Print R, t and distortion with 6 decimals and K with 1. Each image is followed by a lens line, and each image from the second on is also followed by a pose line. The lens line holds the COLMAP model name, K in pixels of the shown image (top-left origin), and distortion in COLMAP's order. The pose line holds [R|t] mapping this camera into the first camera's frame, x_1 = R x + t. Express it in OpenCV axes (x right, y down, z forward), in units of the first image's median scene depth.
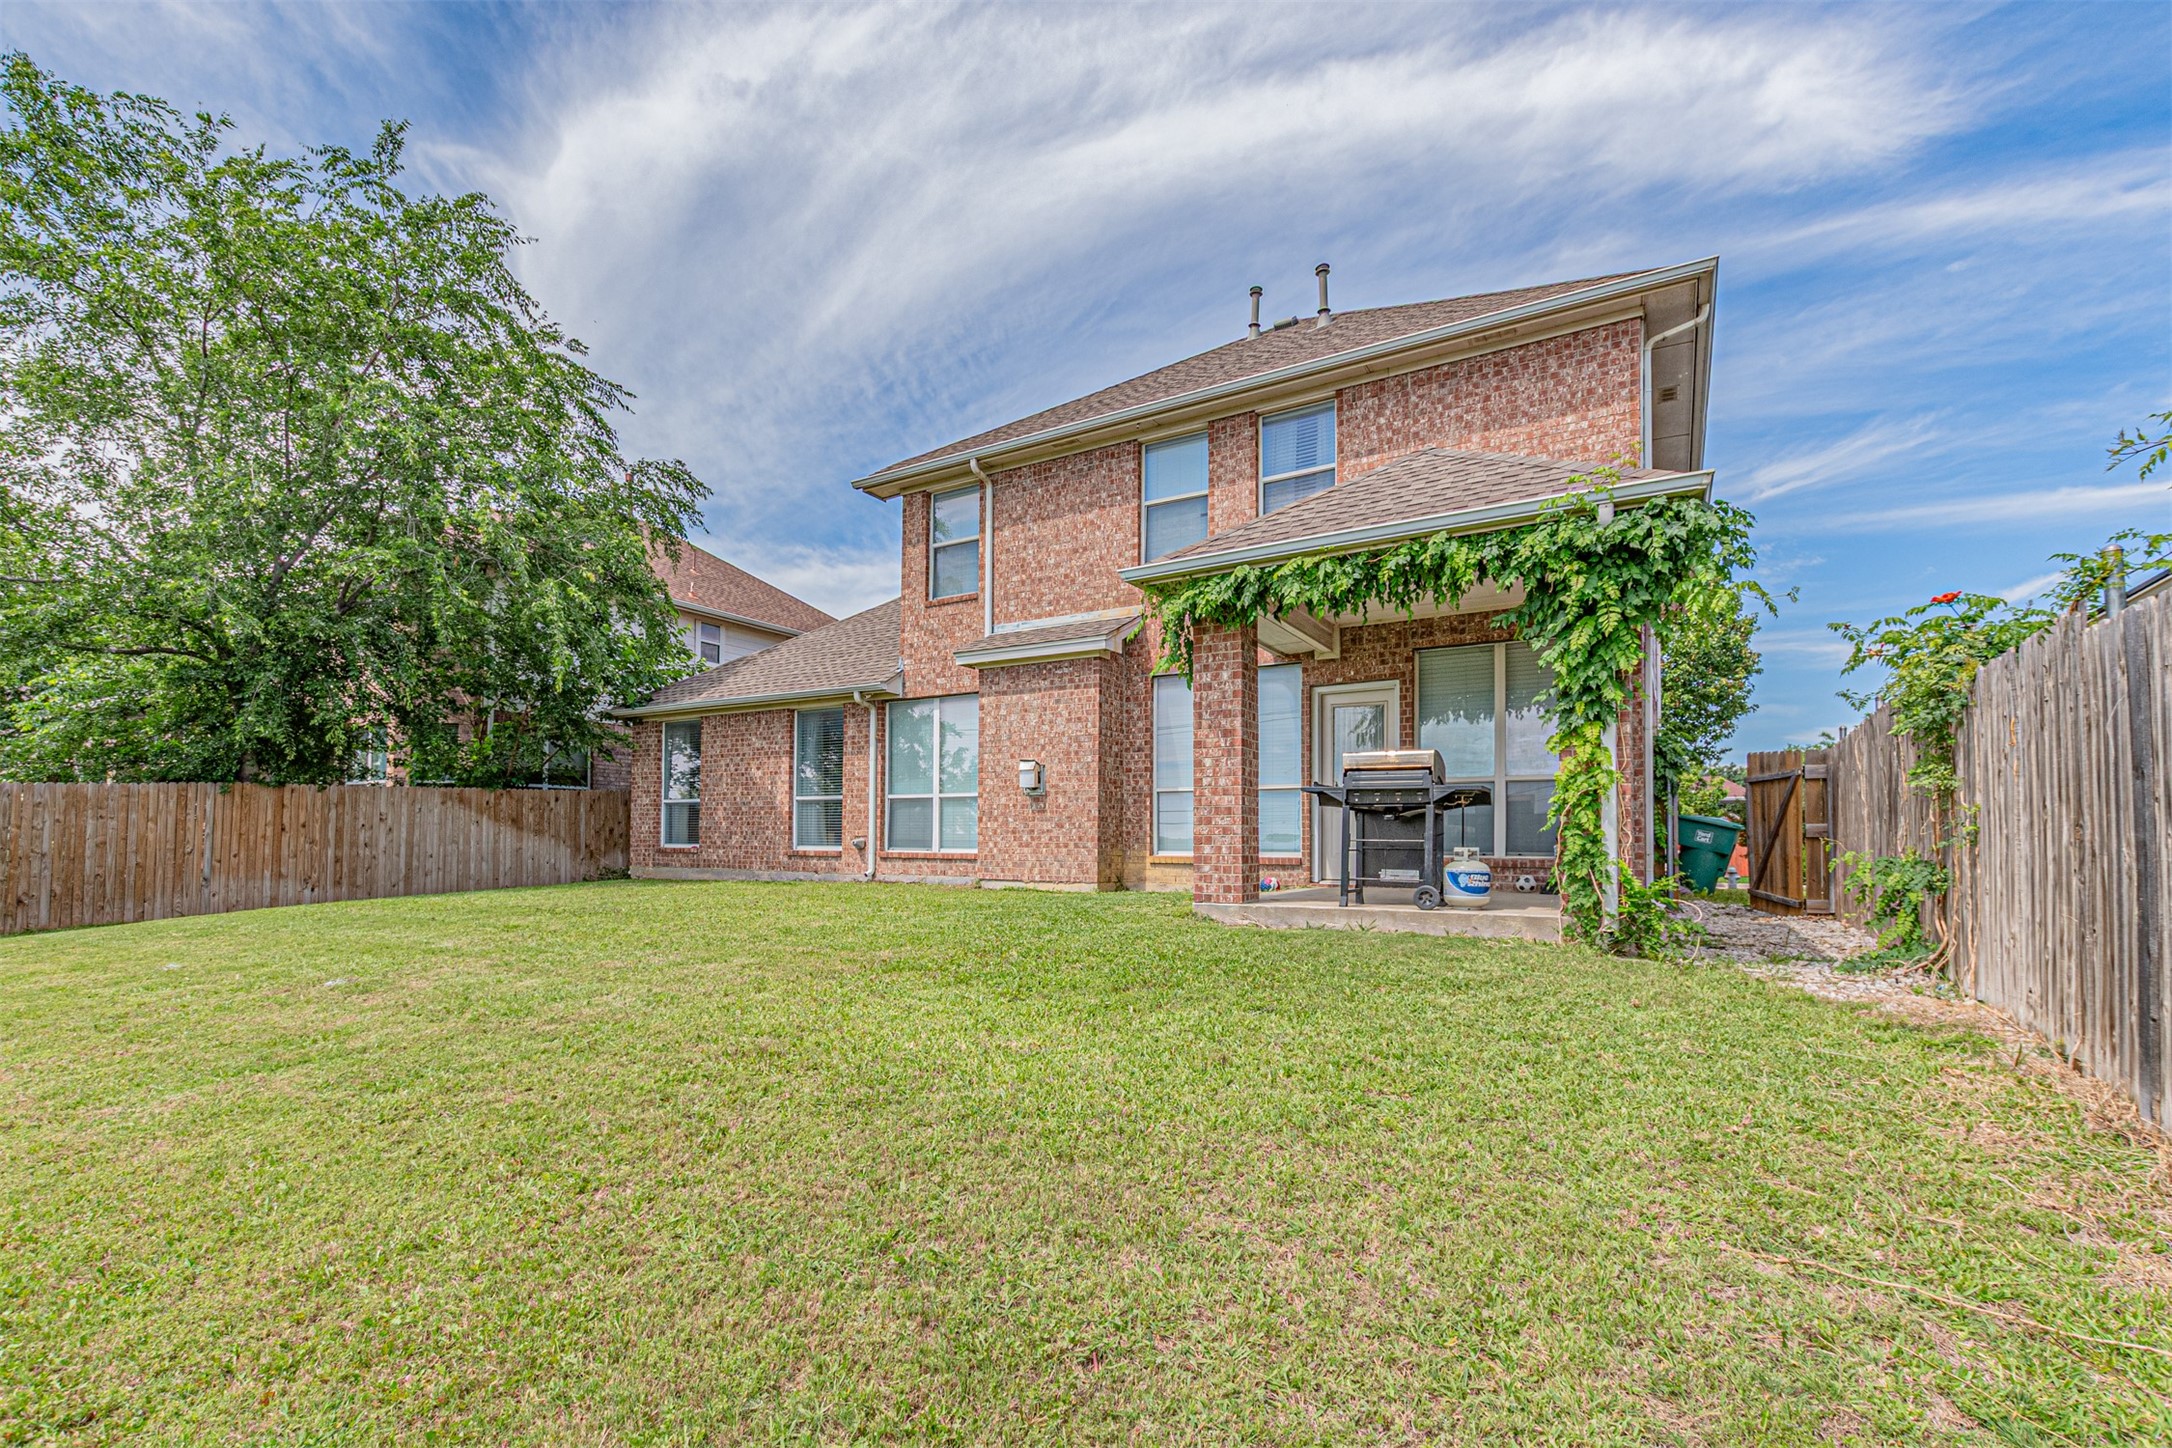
lens RADIAL K [[967.0, 0, 1080.6], [0, 967.0, 809.9], [0, 0, 1]] dist [-0.000065, 0.000060]
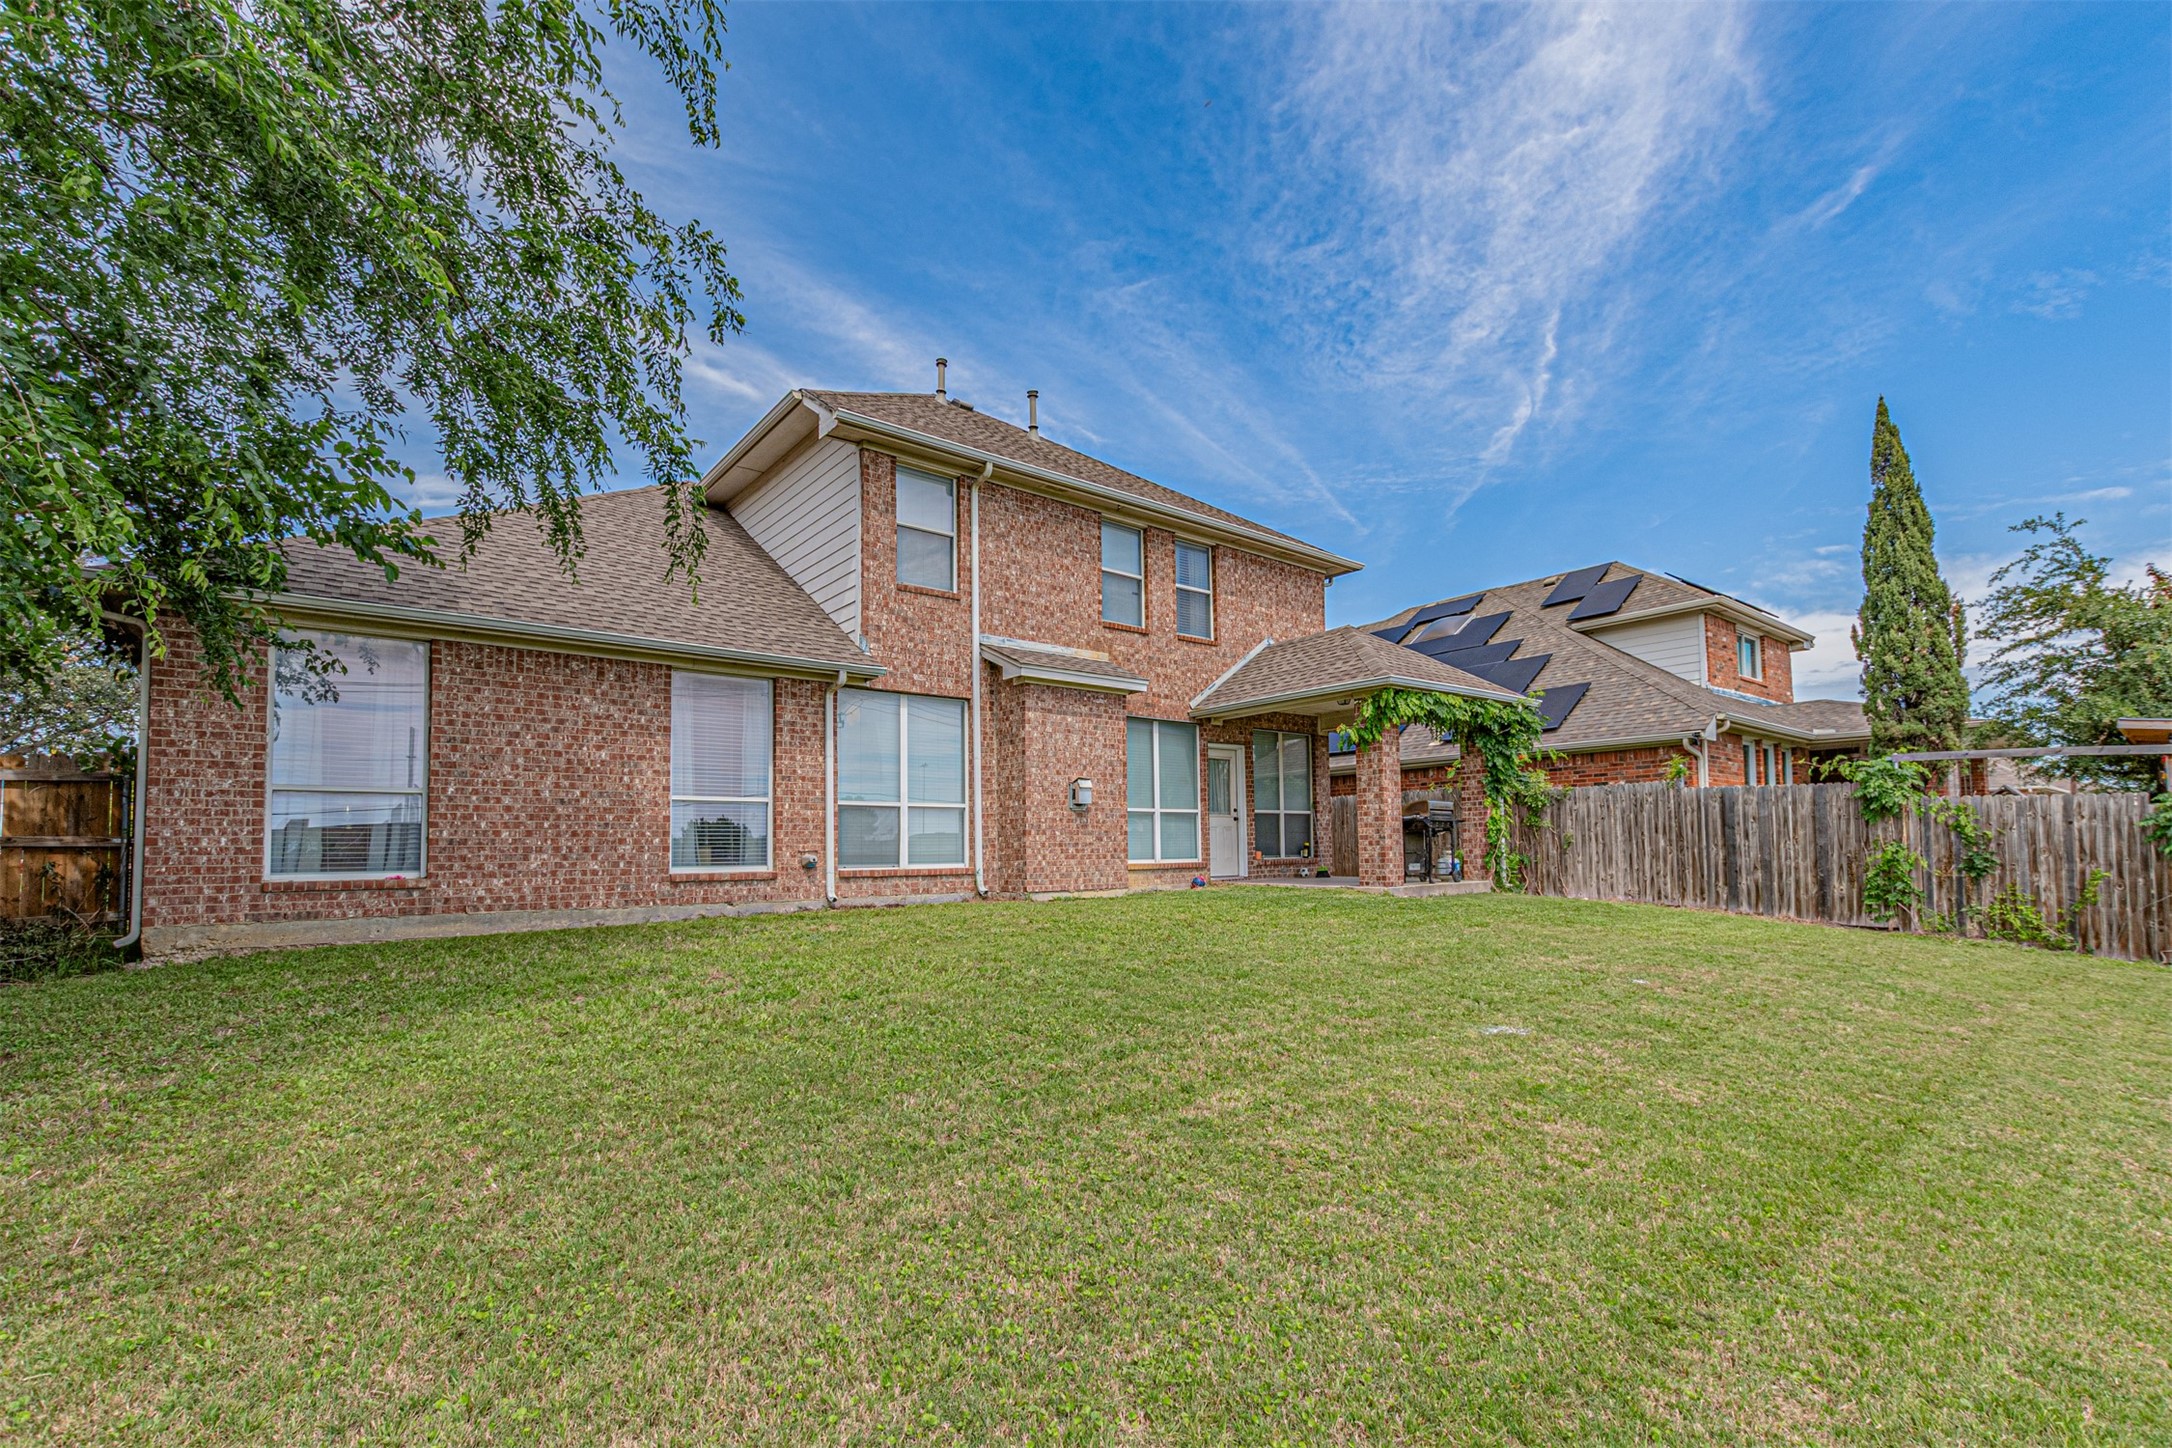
lens RADIAL K [[965.3, 0, 1075.7], [0, 965.3, 778.6], [0, 0, 1]] dist [0.001517, -0.000061]
pose [[0.340493, 0.058384, 0.938432, -0.948010], [-0.019035, 0.998294, -0.055202, 0.007679], [-0.940054, 0.000933, 0.341024, 0.565174]]
